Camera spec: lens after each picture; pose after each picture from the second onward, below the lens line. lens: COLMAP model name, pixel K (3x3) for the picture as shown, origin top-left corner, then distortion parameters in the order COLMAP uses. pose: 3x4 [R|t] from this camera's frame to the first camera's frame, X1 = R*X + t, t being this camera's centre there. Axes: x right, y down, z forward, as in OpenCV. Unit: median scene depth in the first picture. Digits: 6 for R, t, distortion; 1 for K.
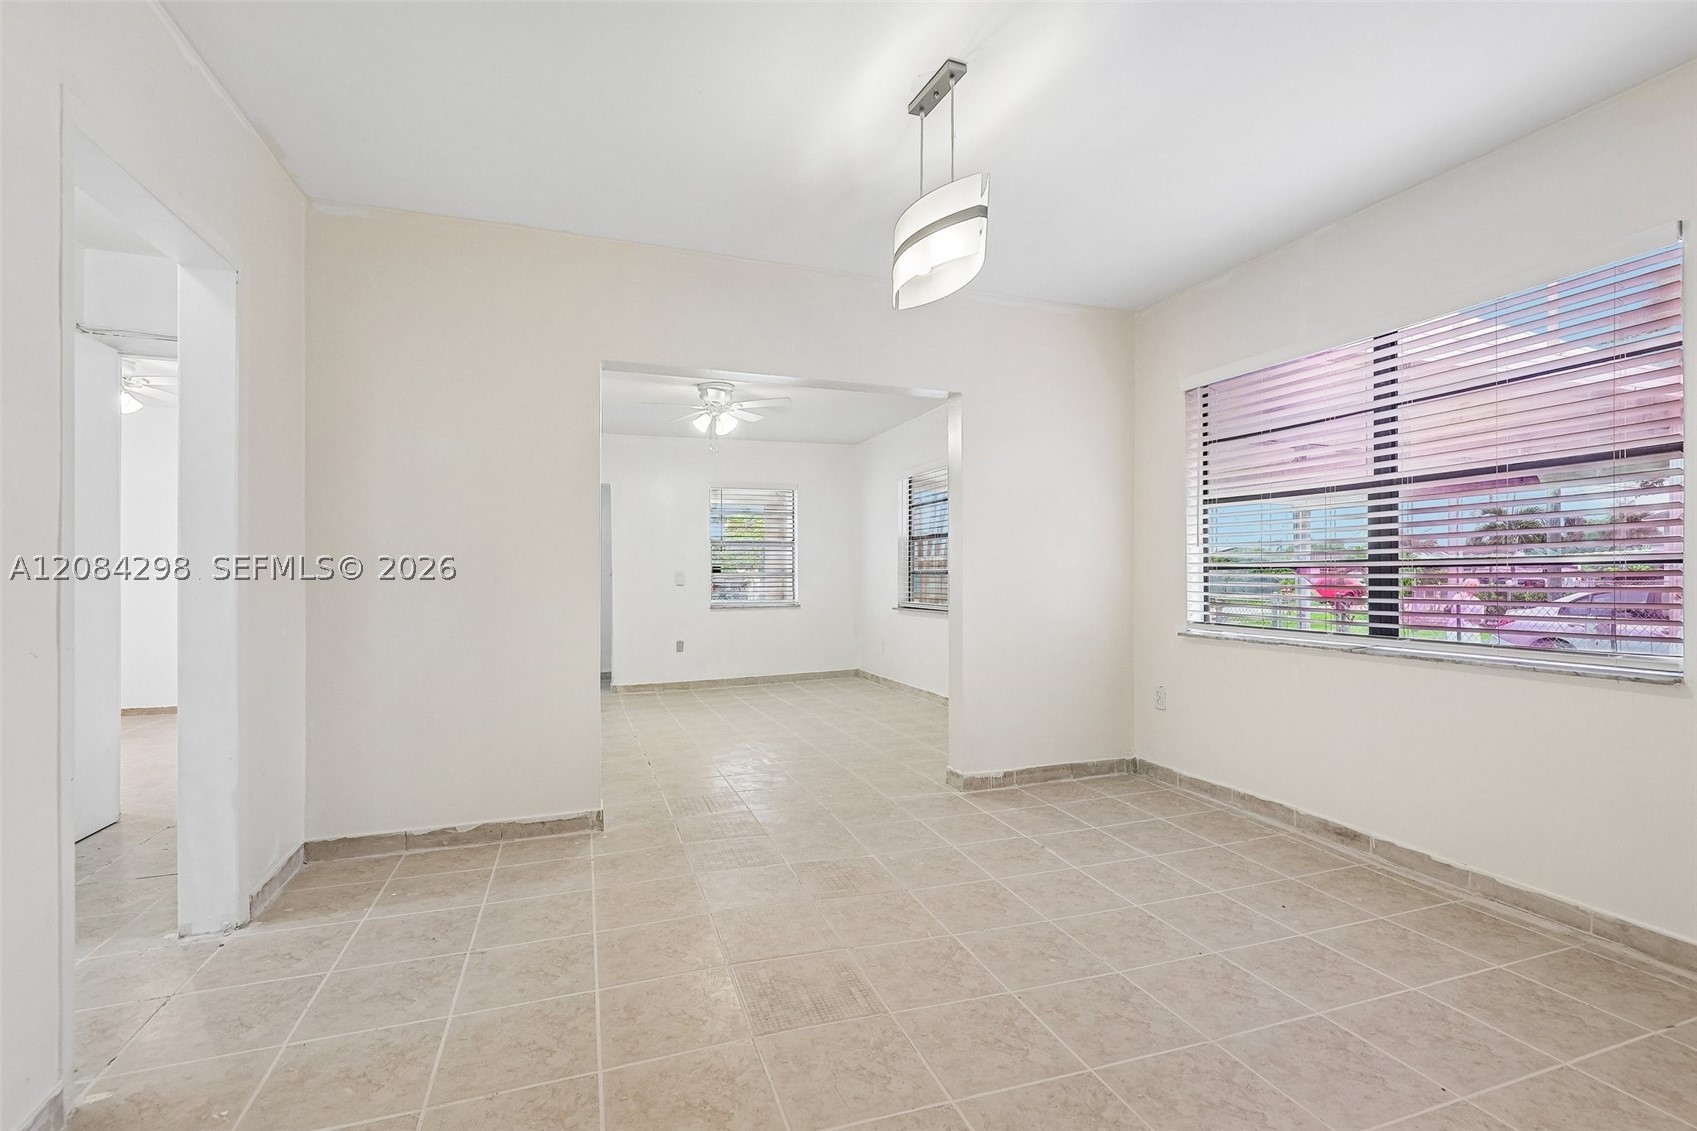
lens RADIAL K [[780.3, 0, 856.2], [0, 780.3, 620.1], [0, 0, 1]] dist [0.002239, -0.000423]
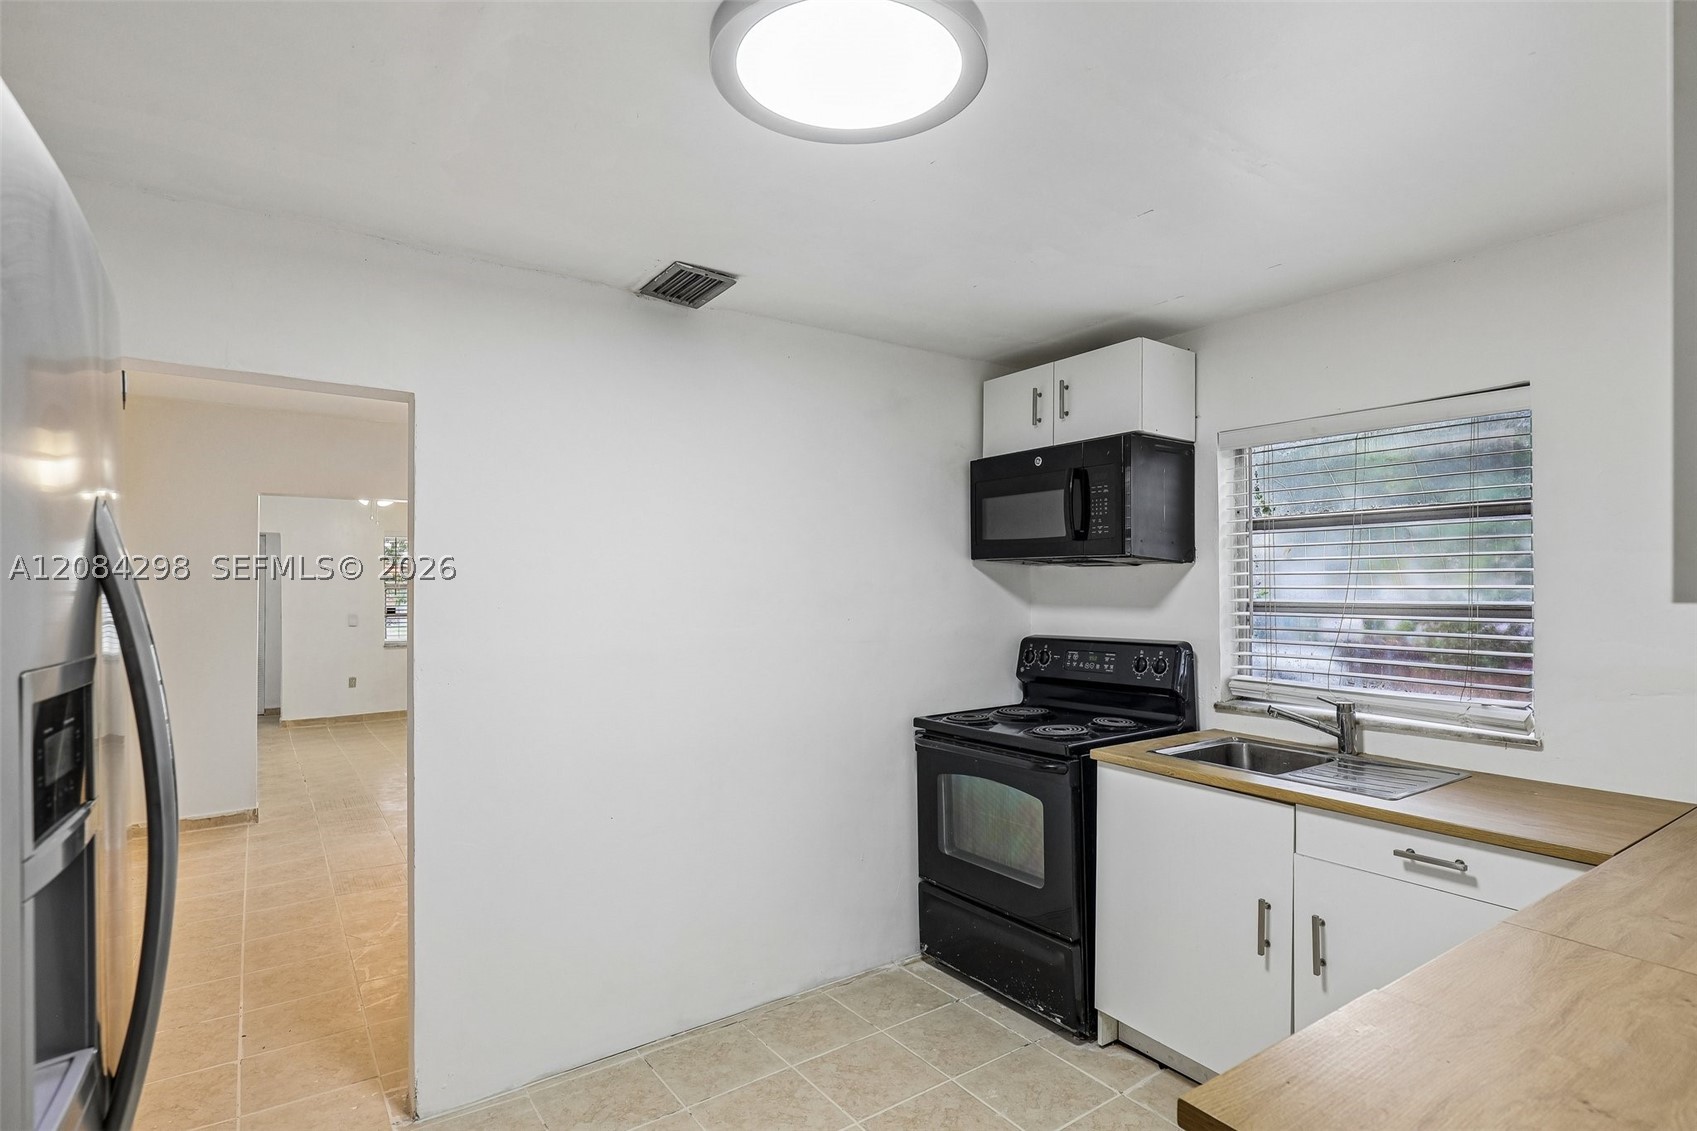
lens RADIAL K [[888.0, 0, 844.3], [0, 888.0, 599.0], [0, 0, 1]] dist [0.001271, 0.001030]
pose [[0.970183, 0.008079, 0.242239, 0.329625], [0.002620, 0.999036, -0.043813, -0.062345], [-0.242359, 0.043141, 0.969227, -0.877980]]
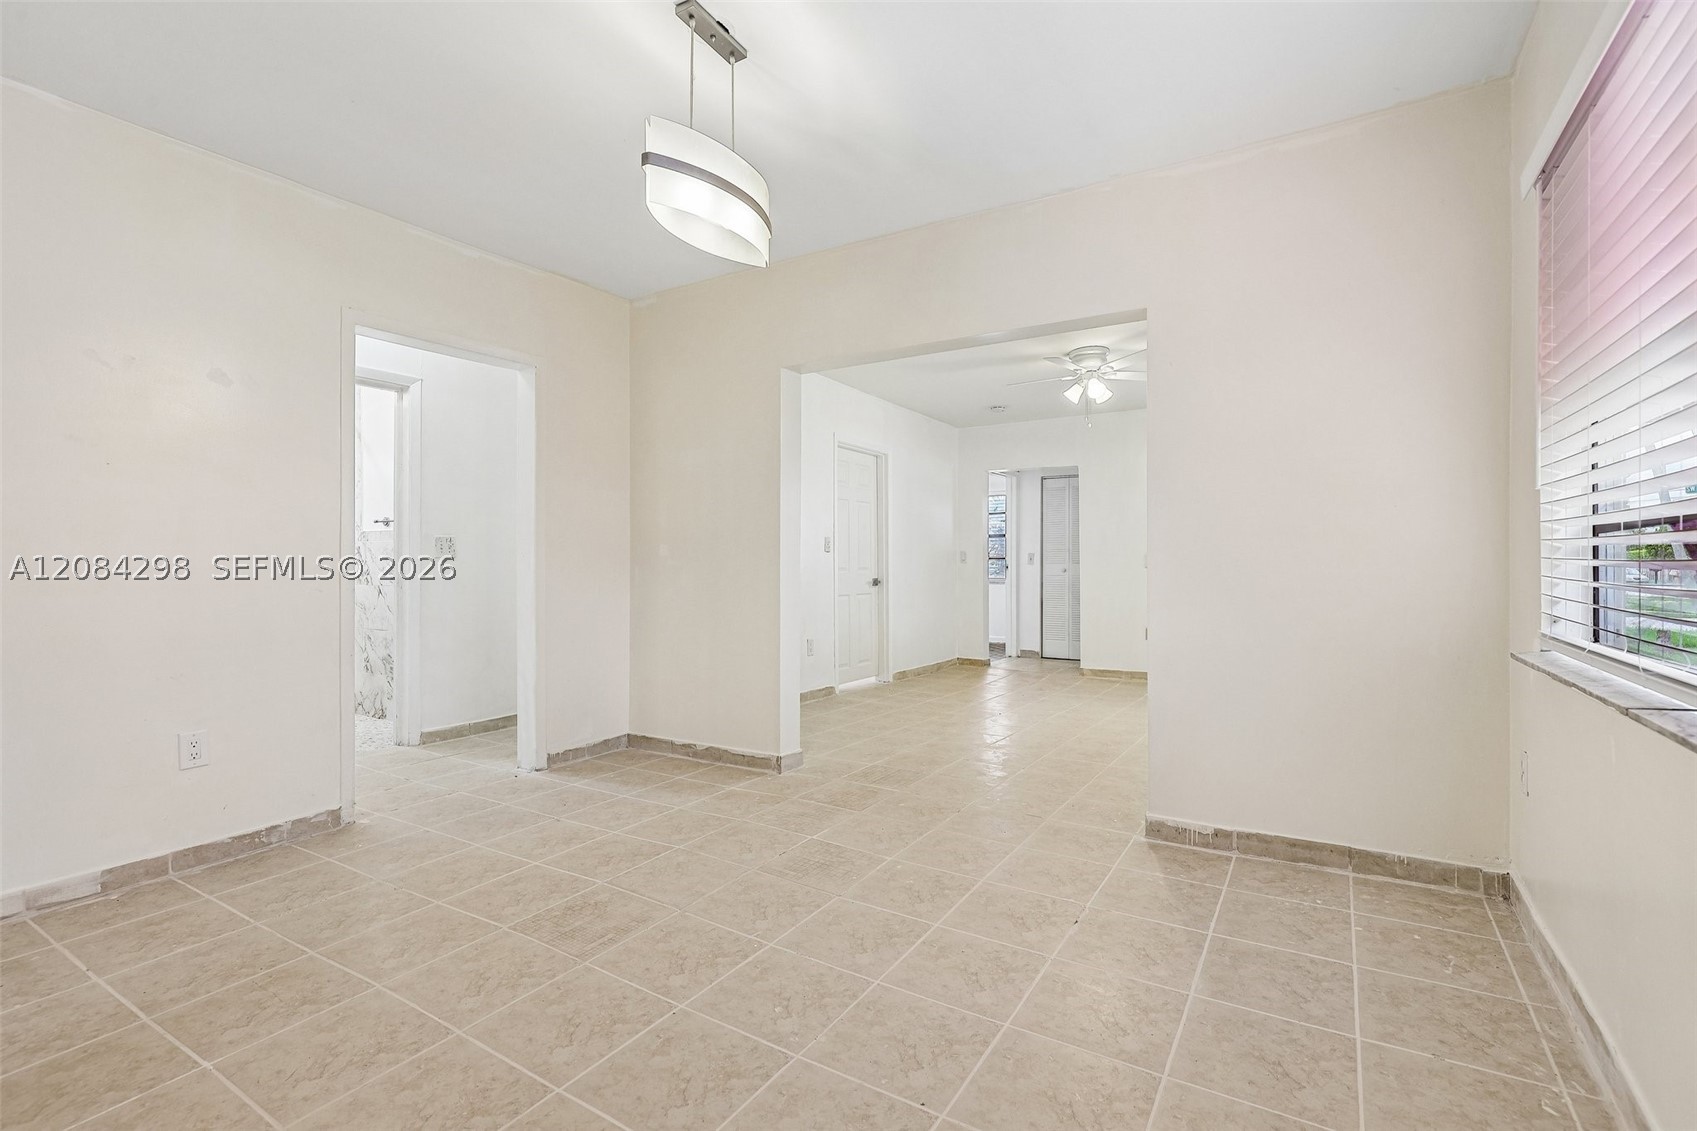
lens RADIAL K [[780.3, 0, 866.7], [0, 780.3, 591.8], [0, 0, 1]] dist [0.002239, -0.000423]
pose [[0.624942, 0.030407, -0.780079, 0.683796], [-0.043397, 0.999049, 0.004175, -0.010045], [0.779464, 0.031244, 0.625667, 0.392590]]
